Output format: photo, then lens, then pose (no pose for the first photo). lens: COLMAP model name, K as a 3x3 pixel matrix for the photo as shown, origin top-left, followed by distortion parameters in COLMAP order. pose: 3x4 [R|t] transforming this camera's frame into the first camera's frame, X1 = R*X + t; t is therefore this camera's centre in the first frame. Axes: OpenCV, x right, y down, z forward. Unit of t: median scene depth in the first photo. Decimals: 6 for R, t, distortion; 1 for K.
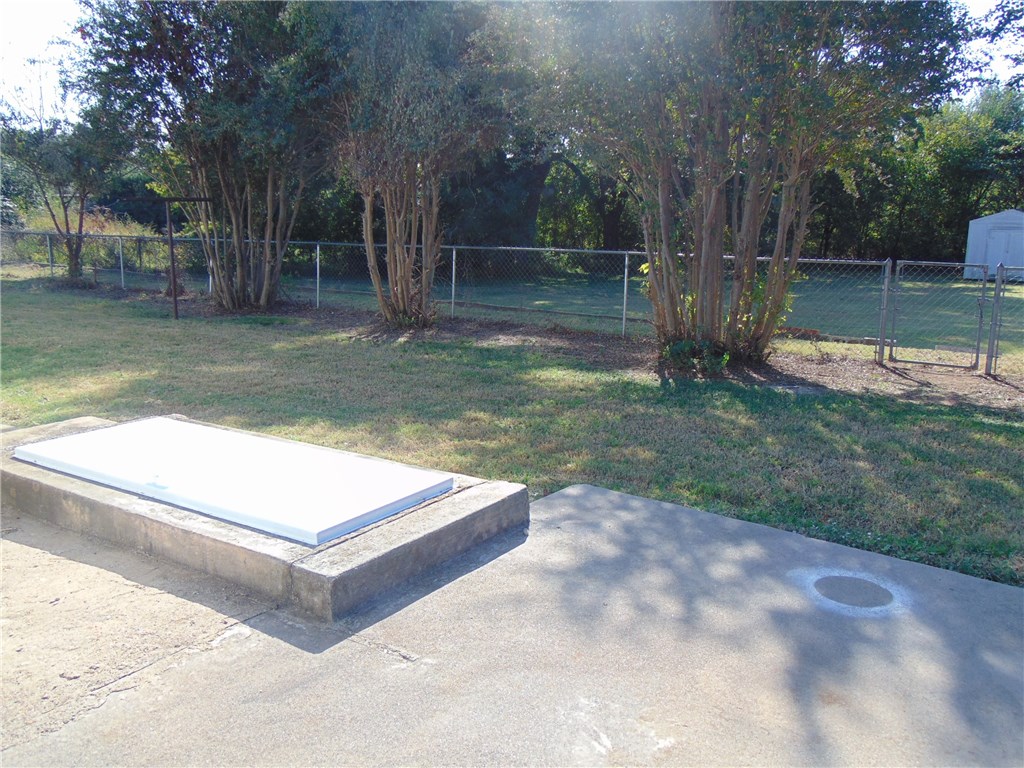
lens RADIAL K [[898.9, 0, 512.0], [0, 898.9, 384.0], [0, 0, 1]] dist [-0.003950, 0.008909]
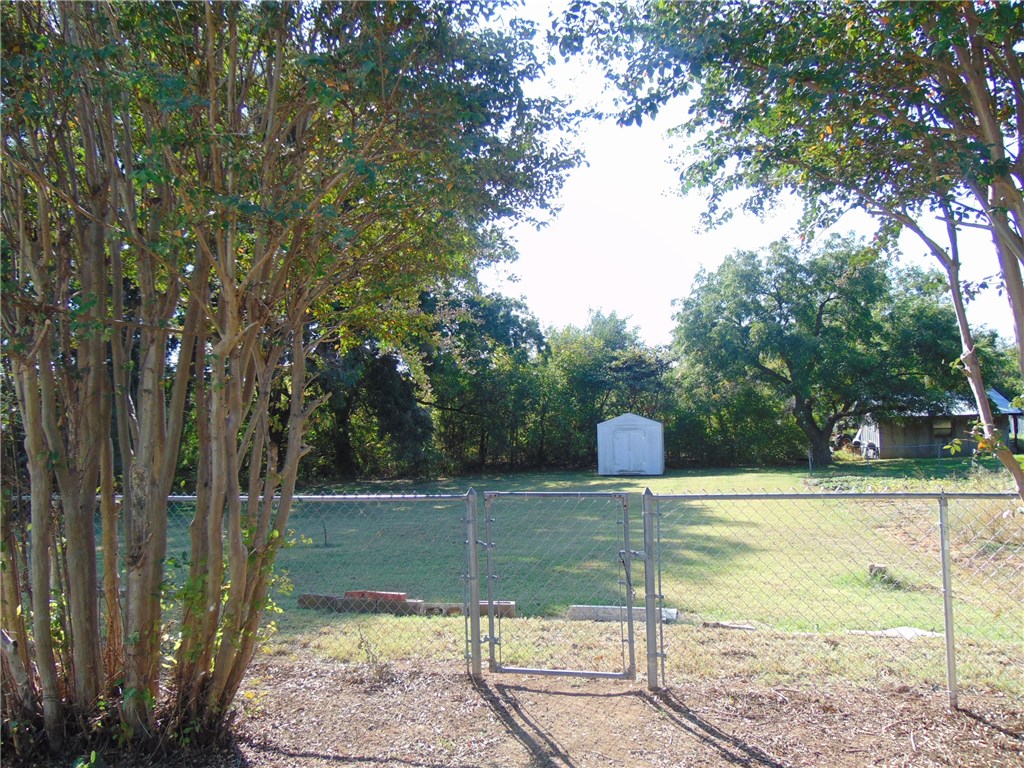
lens RADIAL K [[759.8, 0, 512.0], [0, 759.8, 384.0], [0, 0, 1]] dist [-0.011995, 0.003113]
pose [[0.938003, -0.020802, 0.346003, 0.071646], [0.104568, 0.968675, -0.225243, -0.023655], [-0.330479, 0.247459, 0.910795, 0.137484]]
